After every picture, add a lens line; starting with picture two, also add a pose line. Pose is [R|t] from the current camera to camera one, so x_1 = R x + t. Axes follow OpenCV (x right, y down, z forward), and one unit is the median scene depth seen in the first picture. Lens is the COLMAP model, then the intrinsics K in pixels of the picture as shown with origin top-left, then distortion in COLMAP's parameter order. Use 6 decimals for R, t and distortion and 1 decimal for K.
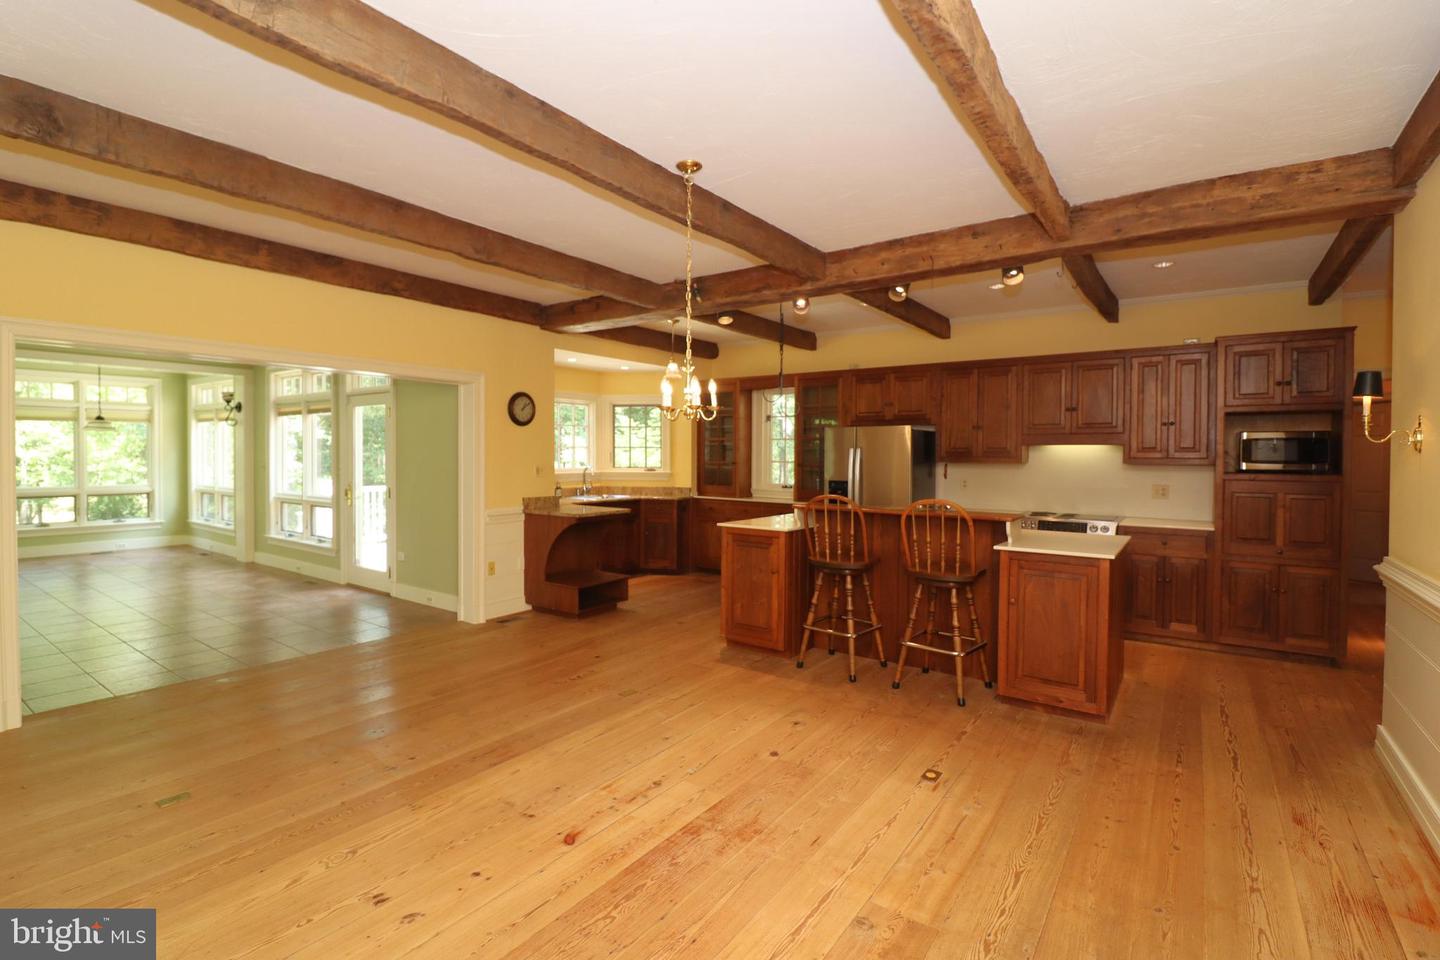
lens RADIAL K [[681.6, 0, 713.5], [0, 681.6, 470.1], [0, 0, 1]] dist [-0.018847, -0.000207]
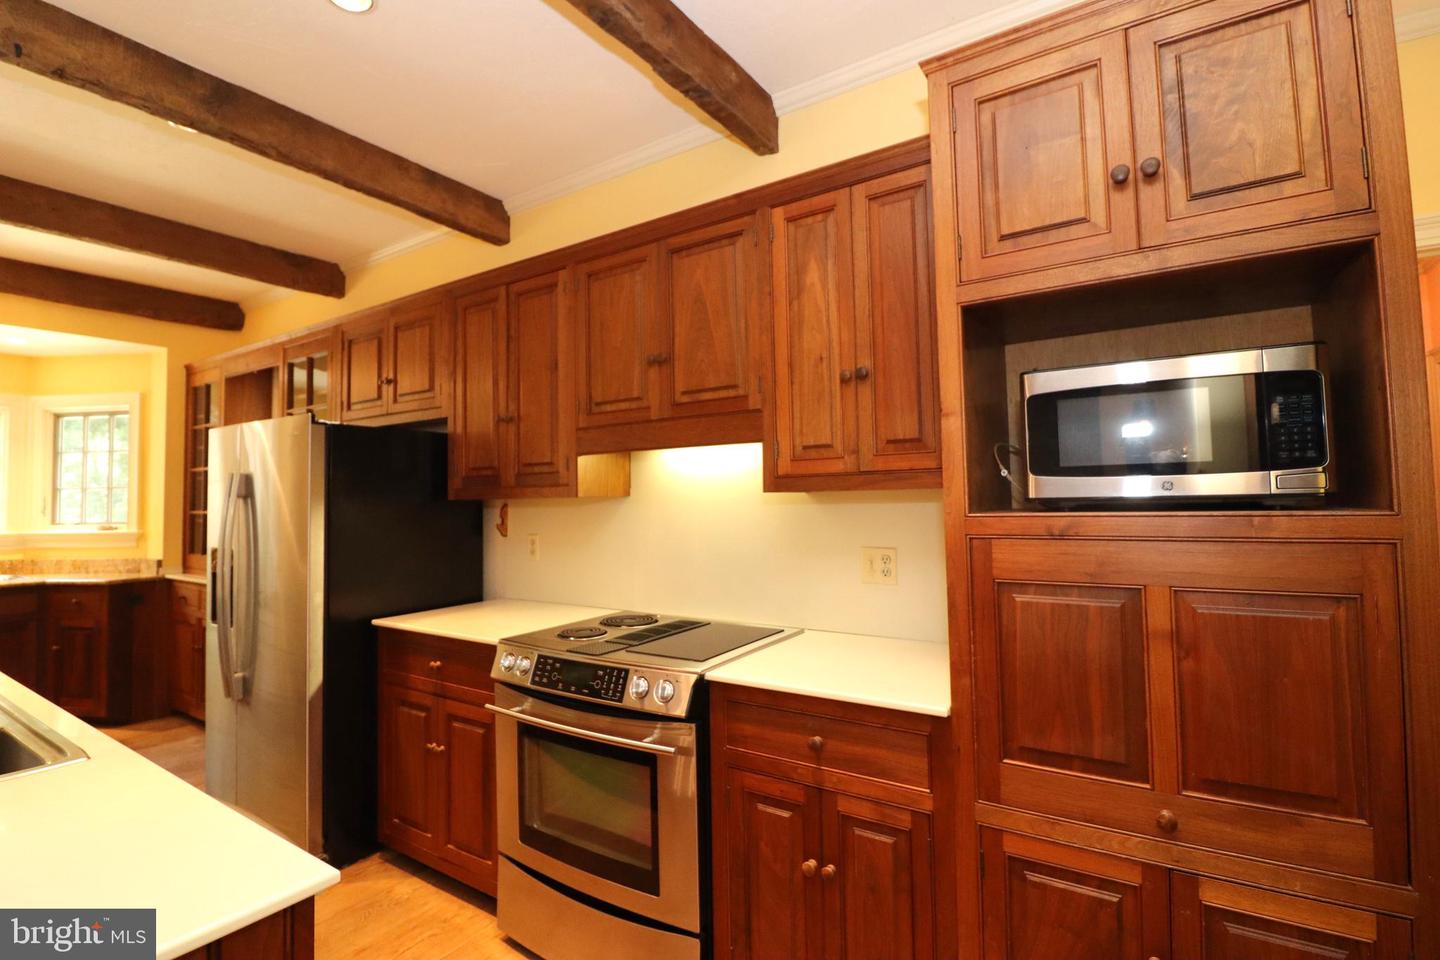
lens RADIAL K [[681.6, 0, 713.5], [0, 681.6, 470.1], [0, 0, 1]] dist [-0.018847, -0.000207]
pose [[0.999231, -0.022275, 0.032256, 0.548819], [0.024455, 0.997328, -0.068833, 0.003316], [-0.030637, 0.069569, 0.997107, 0.611295]]
